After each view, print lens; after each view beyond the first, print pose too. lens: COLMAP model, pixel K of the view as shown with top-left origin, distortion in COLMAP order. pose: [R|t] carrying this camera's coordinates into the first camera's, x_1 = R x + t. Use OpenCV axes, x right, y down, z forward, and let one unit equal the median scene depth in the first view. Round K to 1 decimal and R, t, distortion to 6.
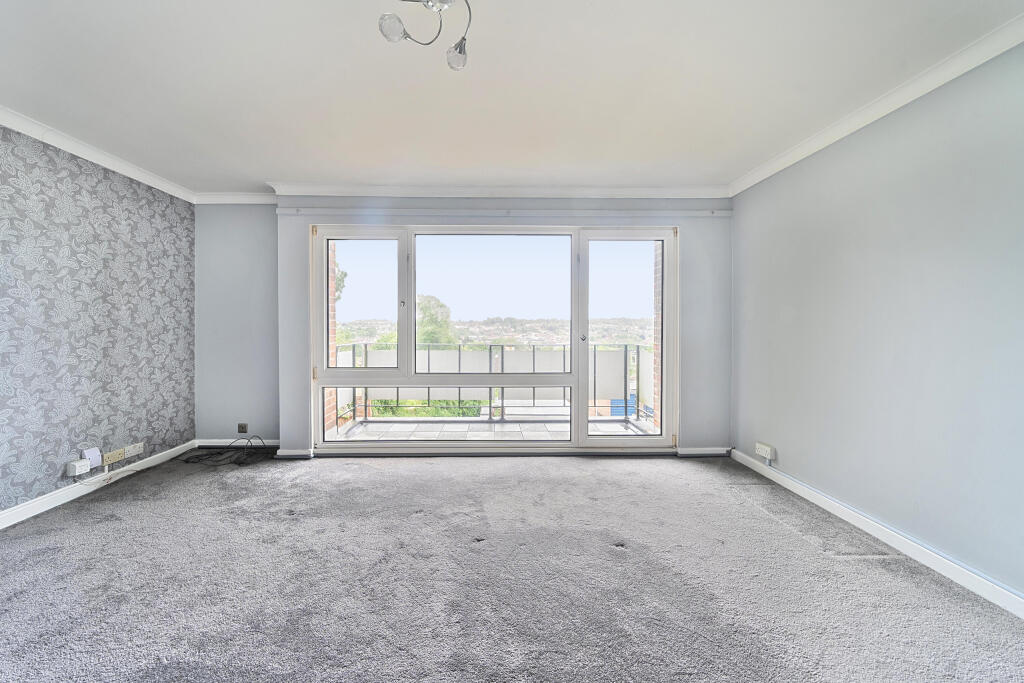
lens RADIAL K [[344.8, 0, 504.5], [0, 344.8, 323.5], [0, 0, 1]] dist [0.001740, -0.000171]
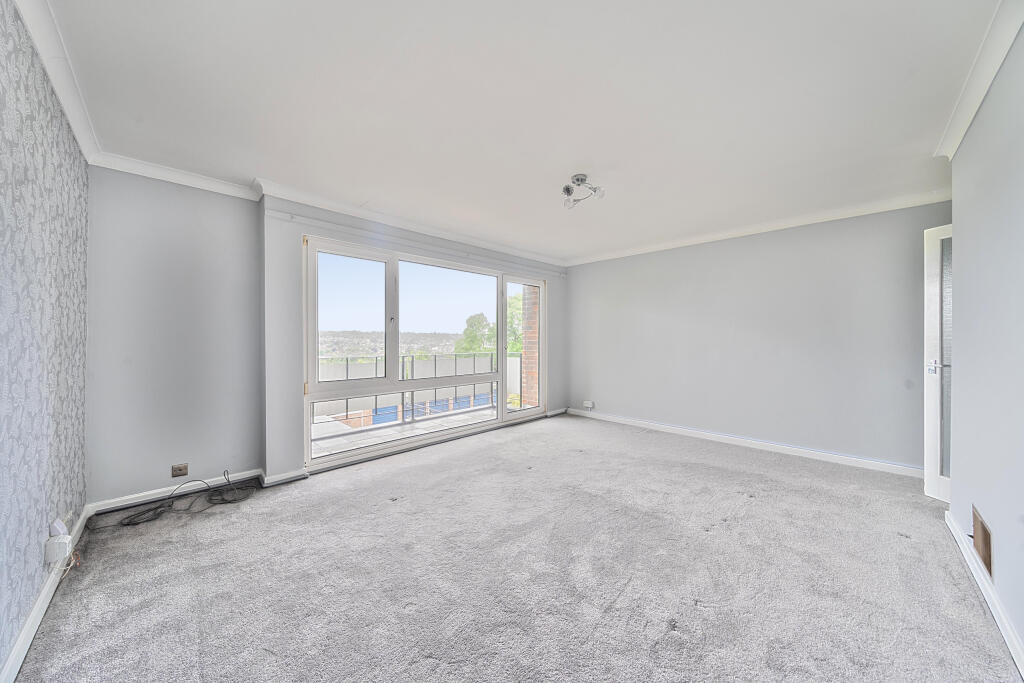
lens RADIAL K [[344.8, 0, 503.3], [0, 344.8, 340.6], [0, 0, 1]] dist [0.001740, -0.000171]
pose [[0.732254, -0.003884, 0.681021, -0.805033], [-0.005808, 0.999912, 0.011947, -0.007089], [-0.681007, -0.012704, 0.732167, -0.079212]]
